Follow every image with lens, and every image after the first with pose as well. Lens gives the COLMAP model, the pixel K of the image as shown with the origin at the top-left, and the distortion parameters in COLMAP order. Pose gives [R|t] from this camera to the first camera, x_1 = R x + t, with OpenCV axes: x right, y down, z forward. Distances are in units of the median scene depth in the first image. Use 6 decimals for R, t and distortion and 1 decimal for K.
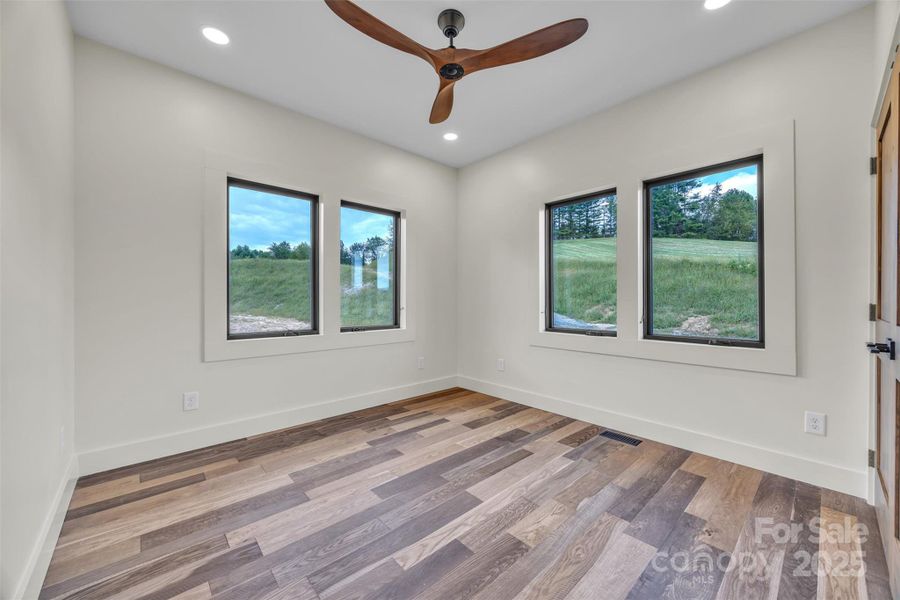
lens RADIAL K [[337.3, 0, 449.9], [0, 337.3, 303.2], [0, 0, 1]] dist [-0.005855, 0.000554]
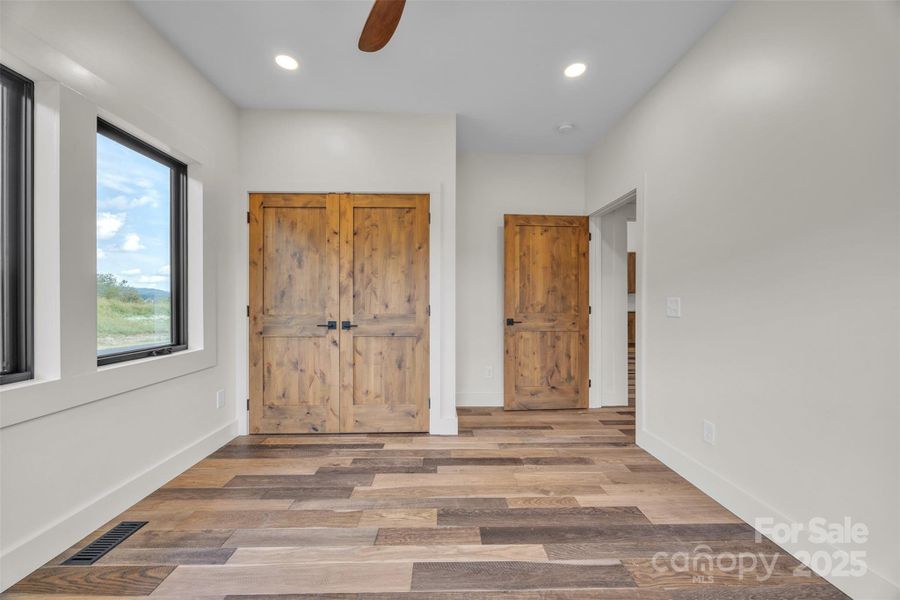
lens RADIAL K [[337.3, 0, 449.8], [0, 337.3, 300.1], [0, 0, 1]] dist [-0.005855, 0.000554]
pose [[-0.759920, 0.004627, 0.650000, -0.480341], [0.008677, 0.999958, 0.003026, -0.023849], [-0.649958, 0.007940, -0.759928, 1.552975]]
